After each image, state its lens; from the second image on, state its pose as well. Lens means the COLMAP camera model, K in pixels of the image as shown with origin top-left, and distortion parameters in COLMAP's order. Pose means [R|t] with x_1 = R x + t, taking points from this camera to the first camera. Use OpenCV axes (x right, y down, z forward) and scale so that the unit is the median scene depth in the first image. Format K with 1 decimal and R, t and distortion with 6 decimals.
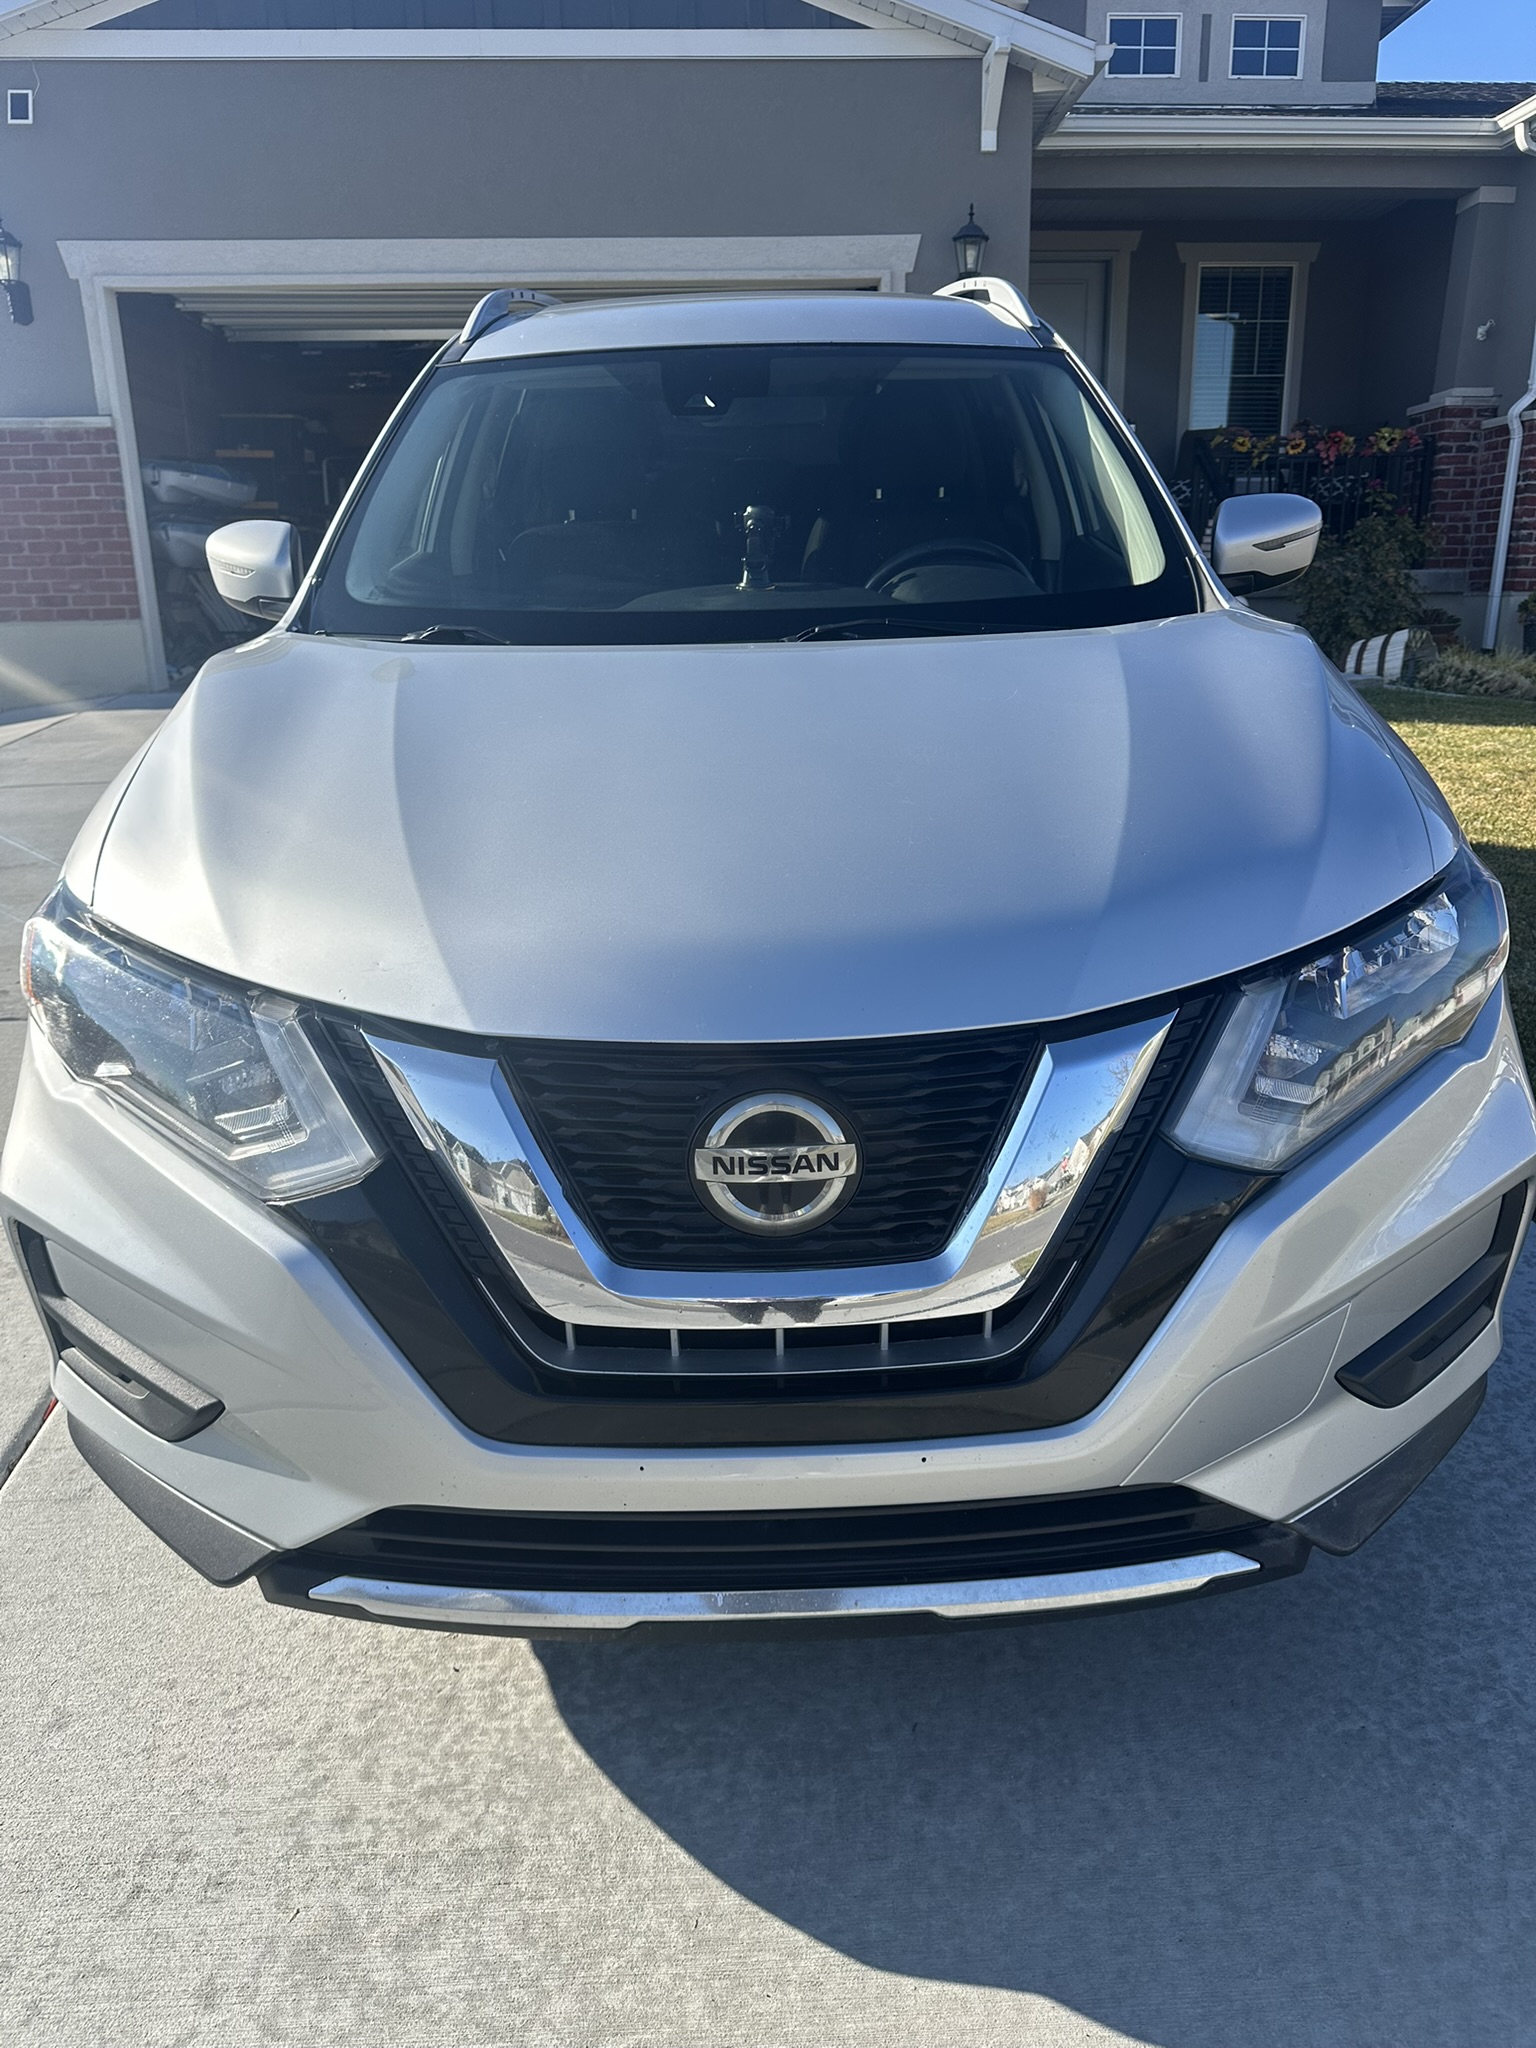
lens RADIAL K [[1475.0, 0, 768.0], [0, 1475.0, 1024.0], [0, 0, 1]] dist [-0.002879, -0.005344]
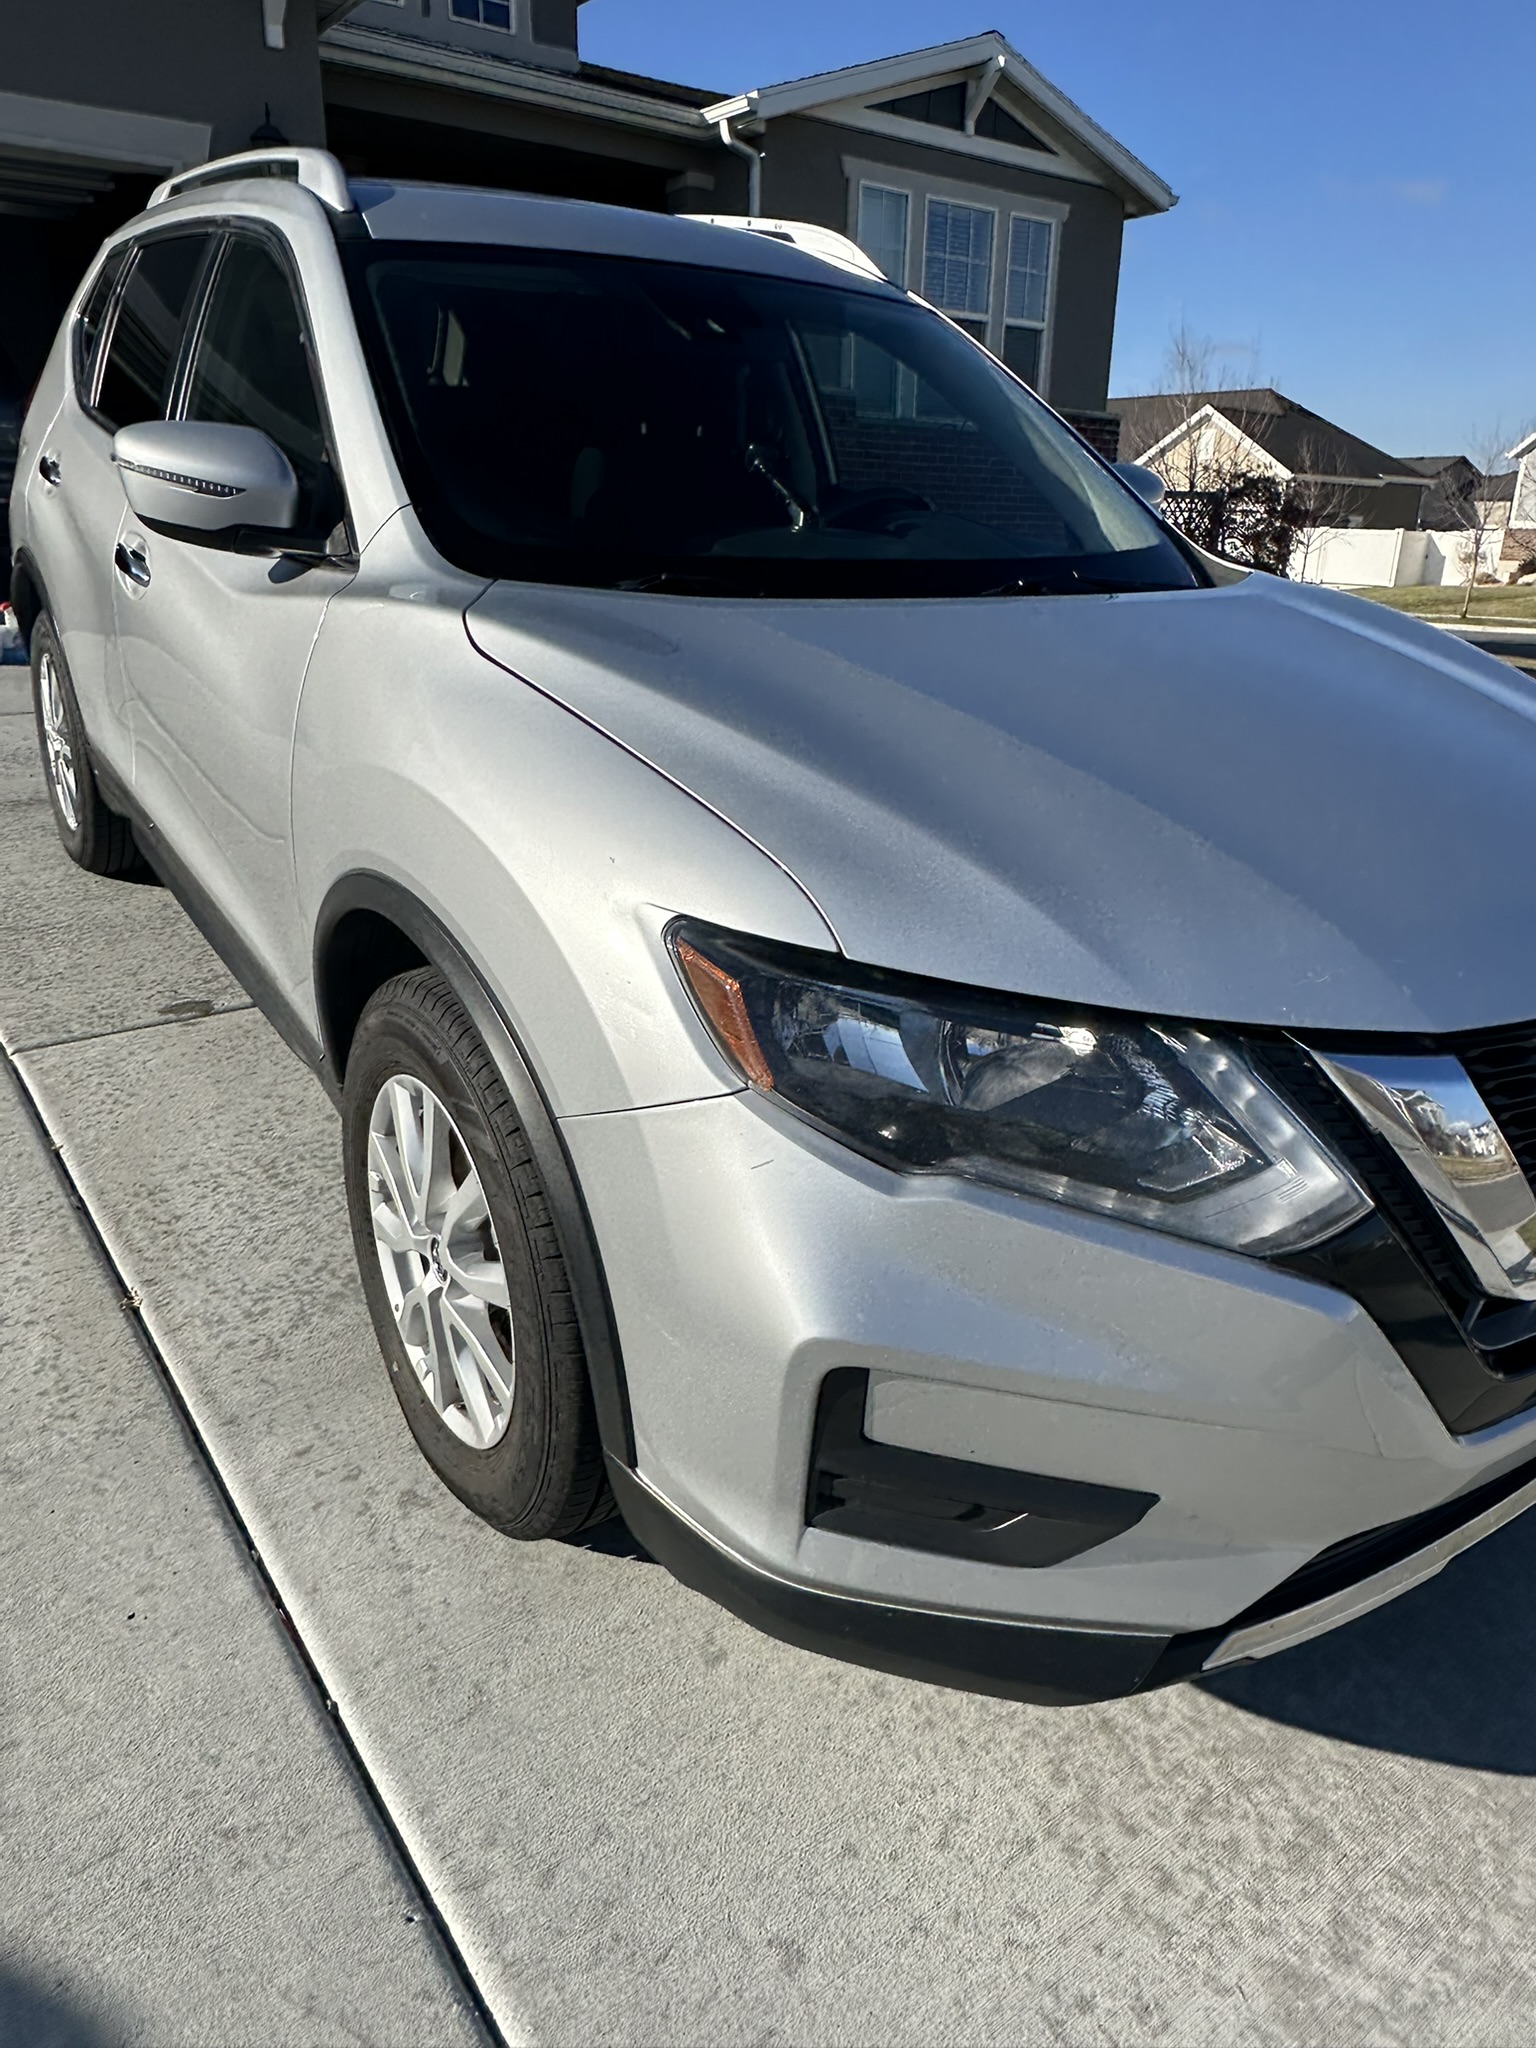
lens RADIAL K [[1366.2, 0, 767.4], [0, 1366.2, 1035.0], [0, 0, 1]] dist [-0.003505, -0.000968]
pose [[0.835103, -0.160970, 0.526015, -0.815459], [0.122210, 0.986621, 0.107902, -0.110231], [-0.536347, -0.025825, 0.843603, 0.389766]]
